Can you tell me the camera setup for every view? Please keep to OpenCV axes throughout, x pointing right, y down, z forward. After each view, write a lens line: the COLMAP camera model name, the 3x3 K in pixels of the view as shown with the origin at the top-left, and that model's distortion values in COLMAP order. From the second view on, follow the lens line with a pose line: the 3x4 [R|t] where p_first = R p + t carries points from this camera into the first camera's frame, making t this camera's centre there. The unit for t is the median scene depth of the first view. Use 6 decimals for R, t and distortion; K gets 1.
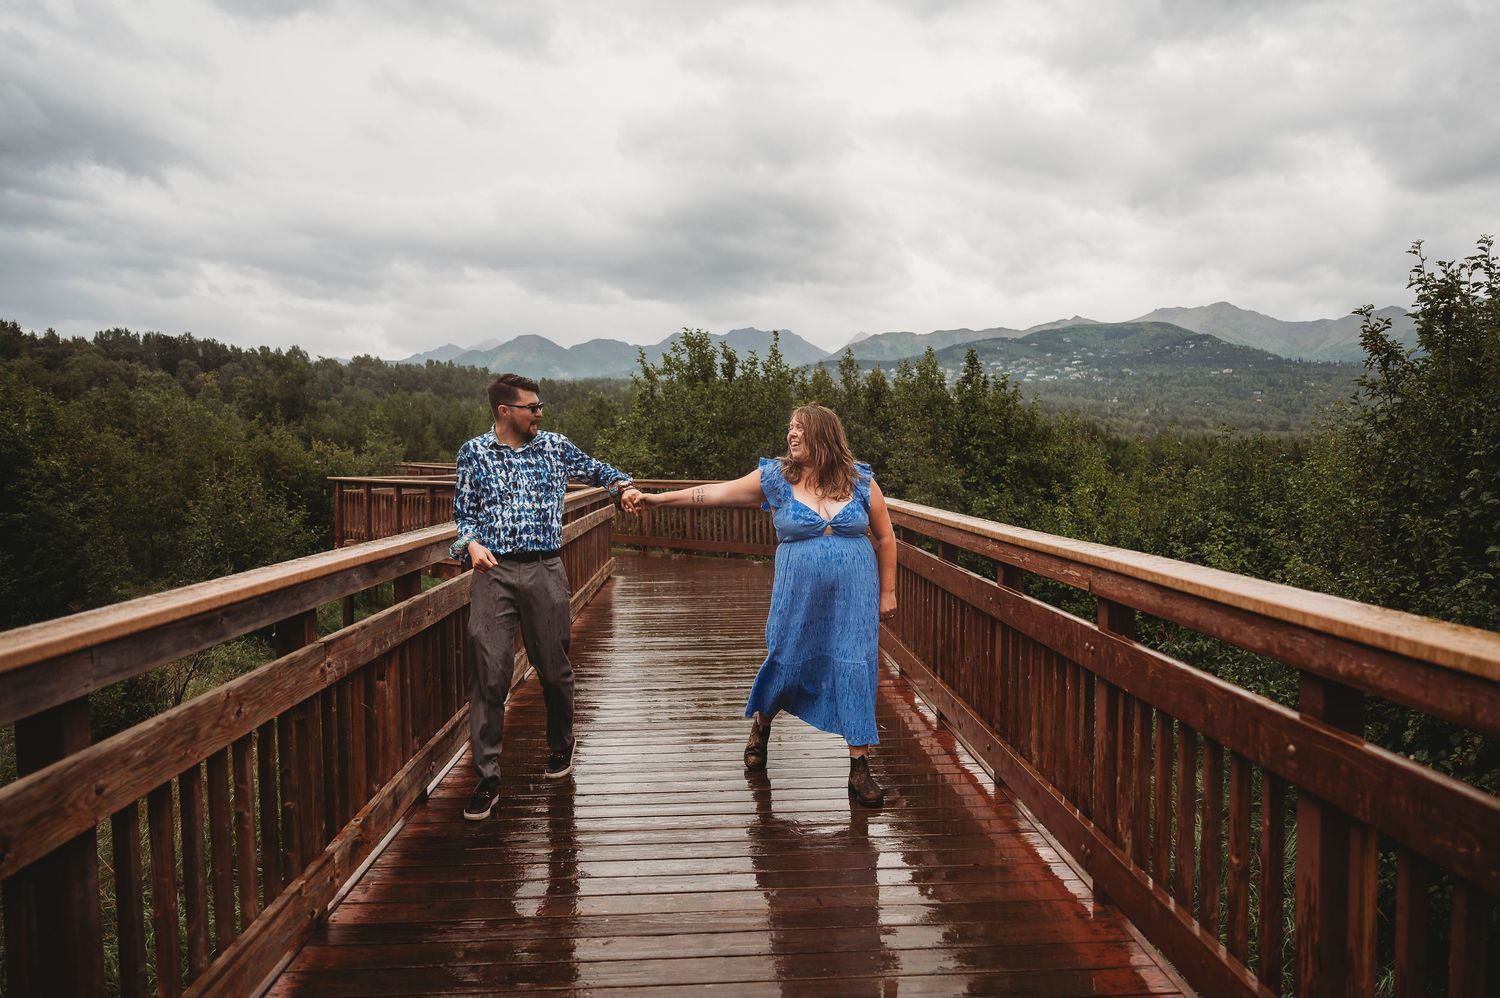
lens RADIAL K [[1083.2, 0, 758.6], [0, 1083.2, 542.3], [0, 0, 1]] dist [-0.029839, 0.001483]
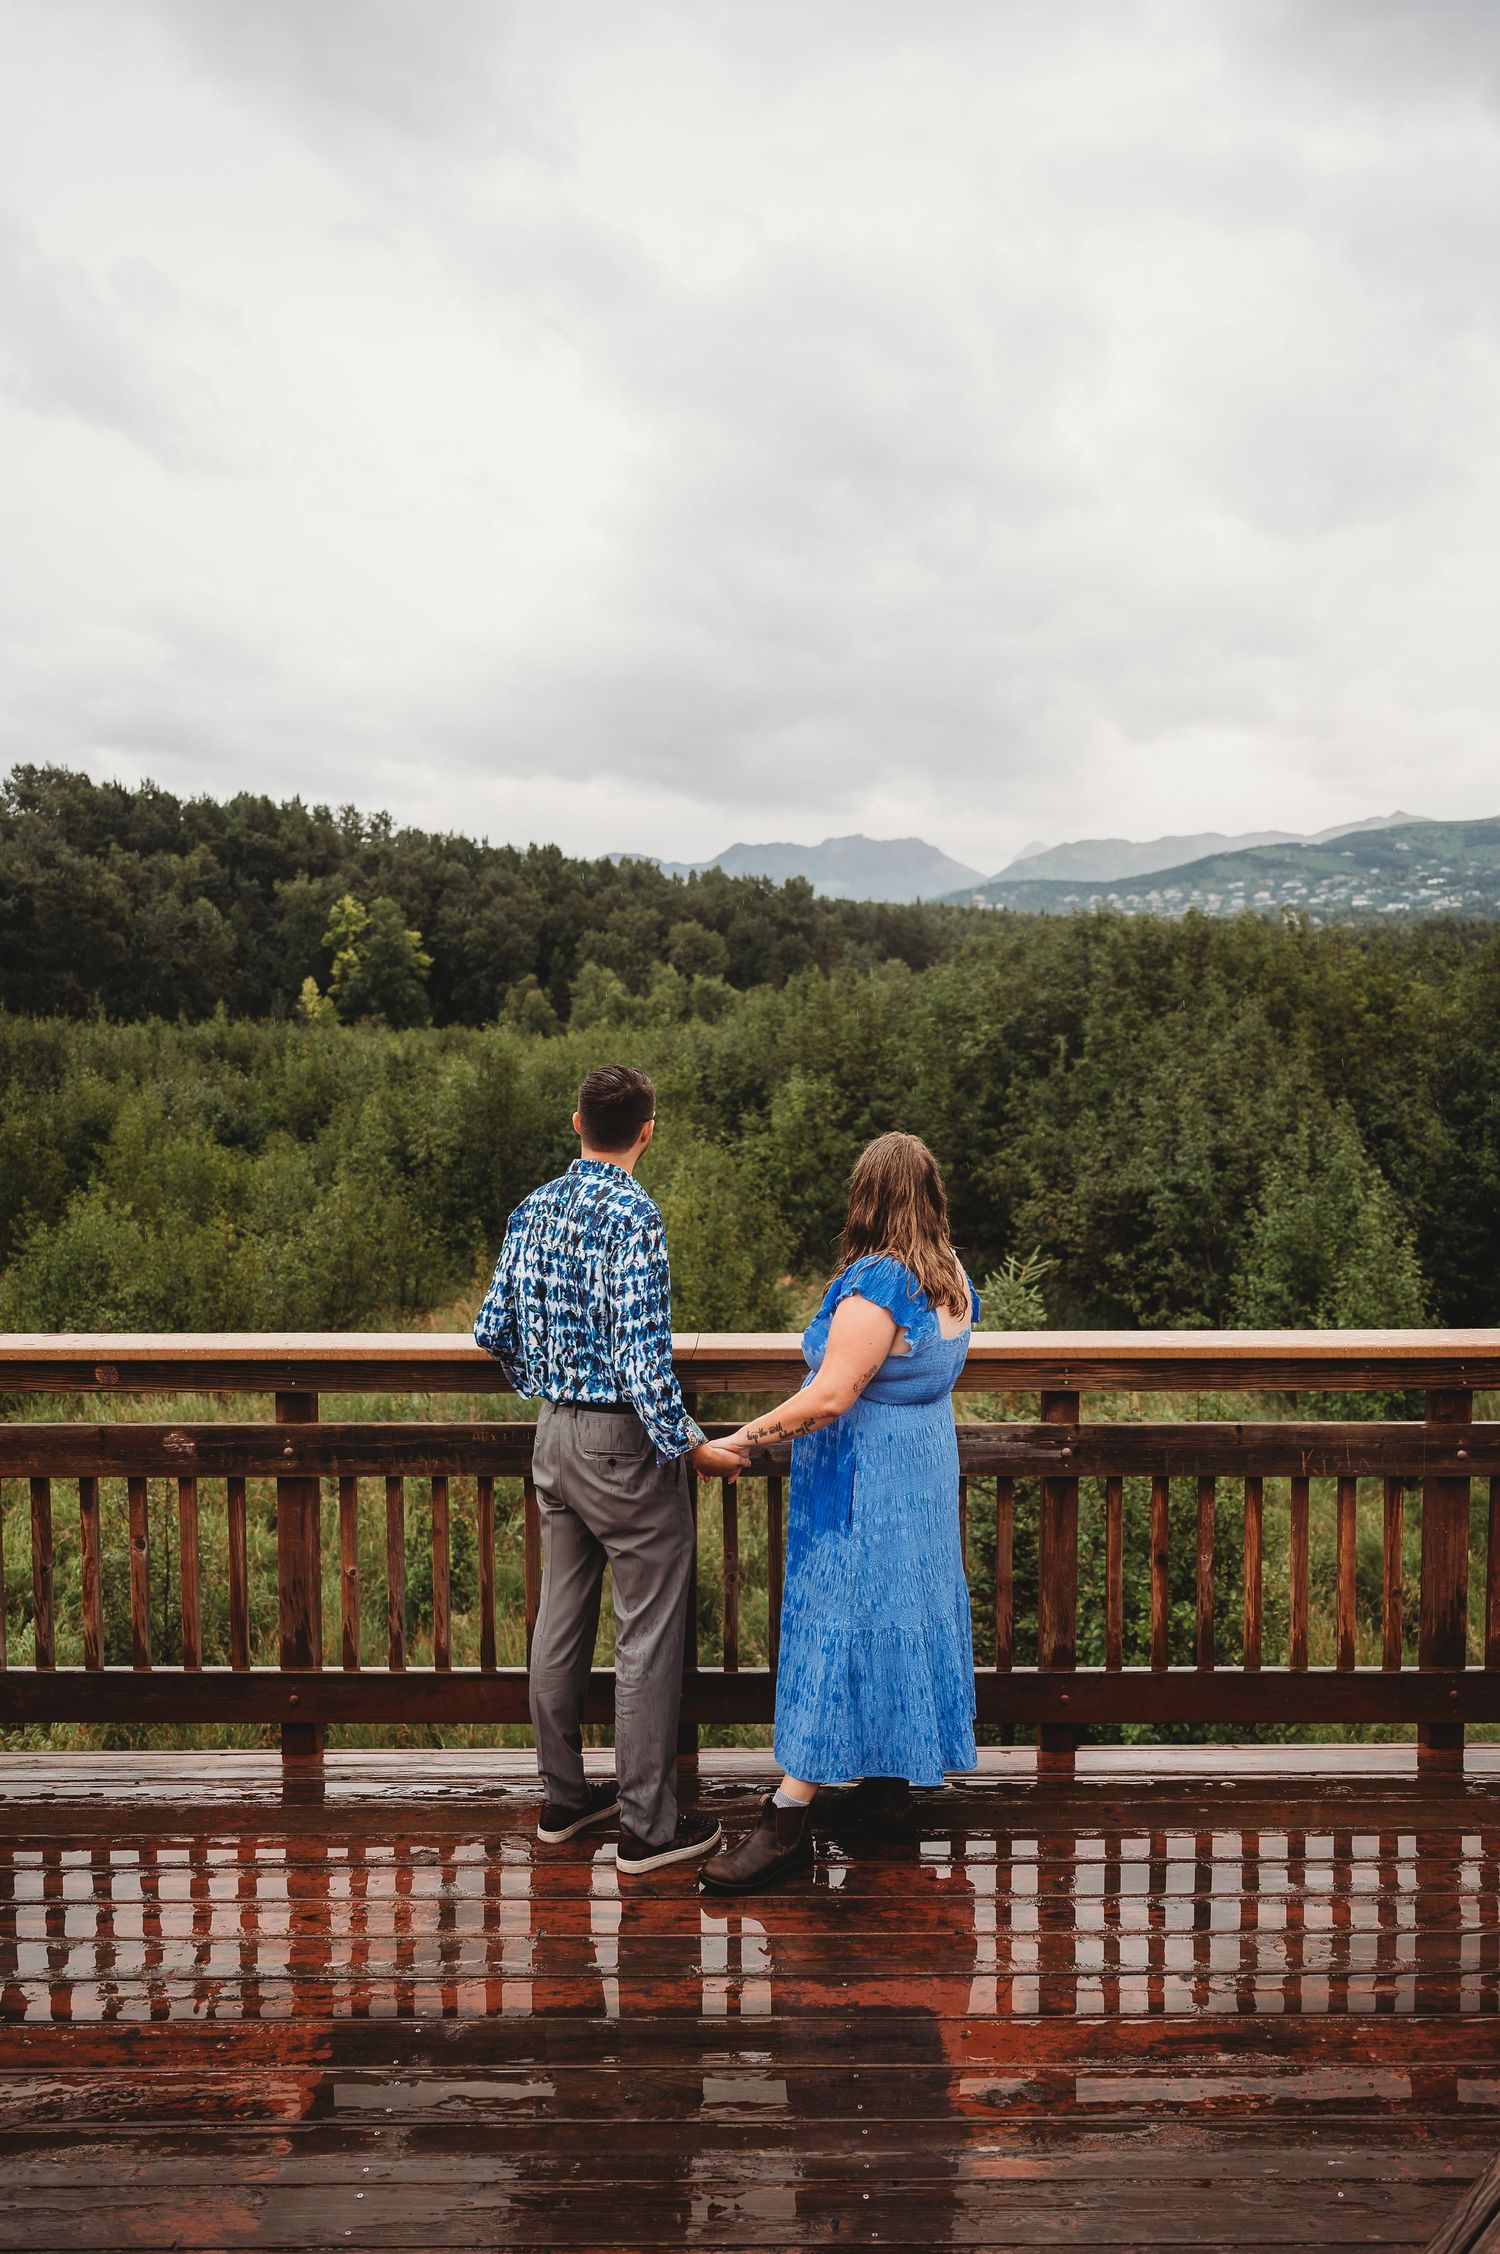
lens RADIAL K [[1603.7, 0, 757.6], [0, 1603.7, 1139.6], [0, 0, 1]] dist [0.001476, 0.002200]
pose [[0.998597, 0.008362, -0.052291, -0.366809], [-0.009247, 0.999818, -0.016701, -0.139363], [0.052142, 0.017161, 0.998492, 1.719849]]
